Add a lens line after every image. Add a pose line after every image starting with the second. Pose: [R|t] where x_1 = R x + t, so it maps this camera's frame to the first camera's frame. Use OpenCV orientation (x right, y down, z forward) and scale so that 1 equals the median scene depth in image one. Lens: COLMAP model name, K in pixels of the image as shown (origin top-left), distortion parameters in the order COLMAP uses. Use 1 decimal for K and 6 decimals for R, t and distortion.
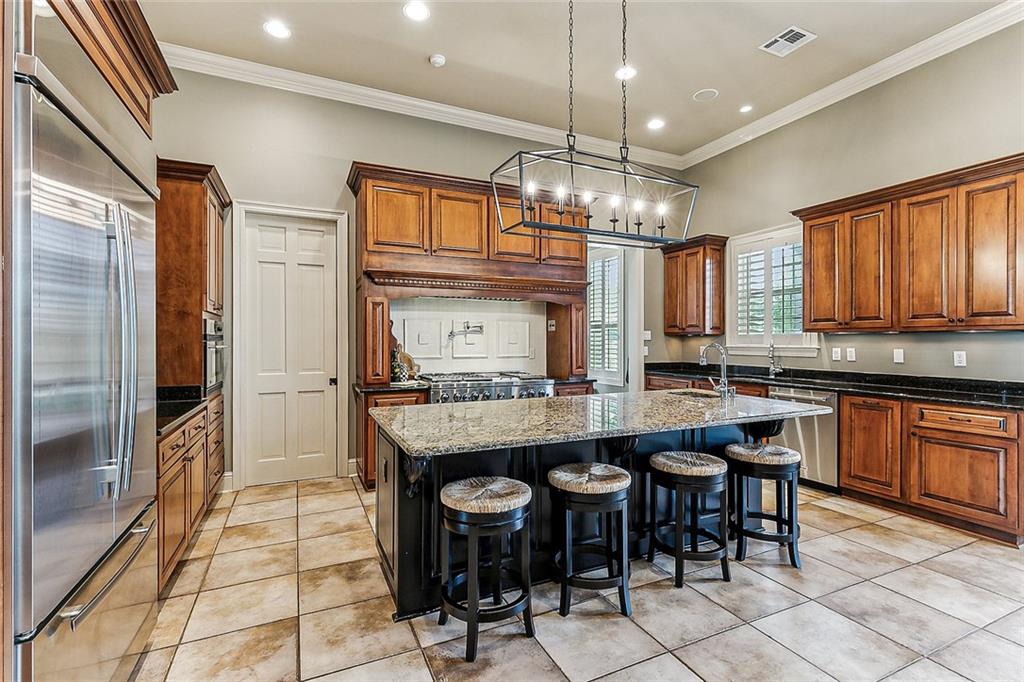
lens RADIAL K [[471.1, 0, 513.7], [0, 471.1, 340.5], [0, 0, 1]] dist [-0.000484, -0.000213]
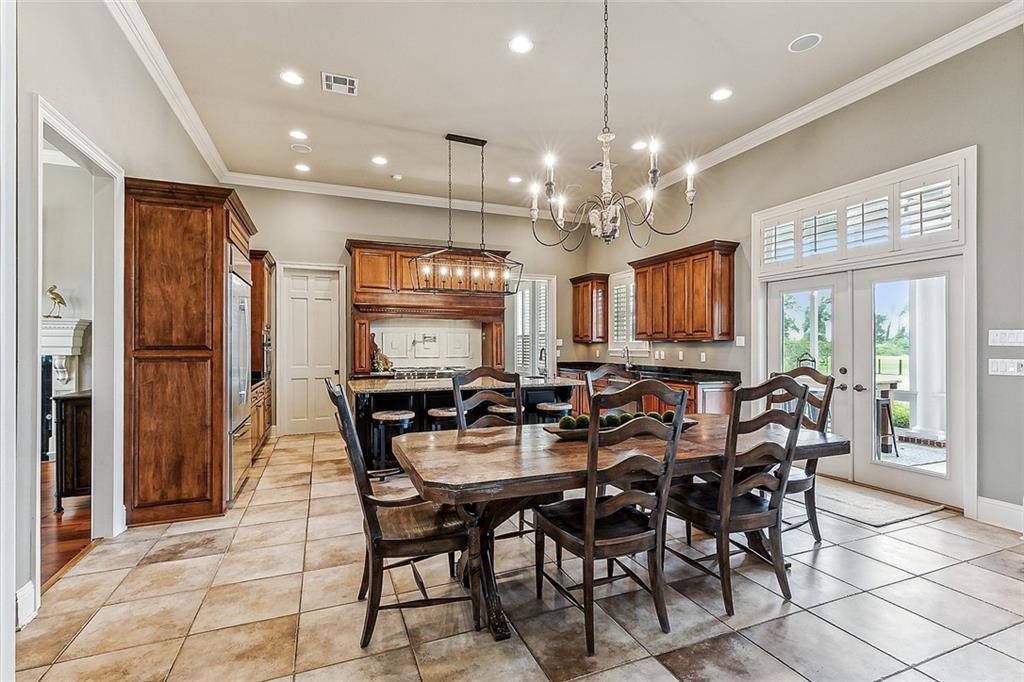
lens RADIAL K [[471.1, 0, 511.5], [0, 471.1, 345.1], [0, 0, 1]] dist [-0.000484, -0.000213]
pose [[0.998786, -0.000828, -0.049244, 0.294266], [0.000757, 0.999999, -0.001460, -0.001529], [0.049245, 0.001421, 0.998786, -0.580472]]
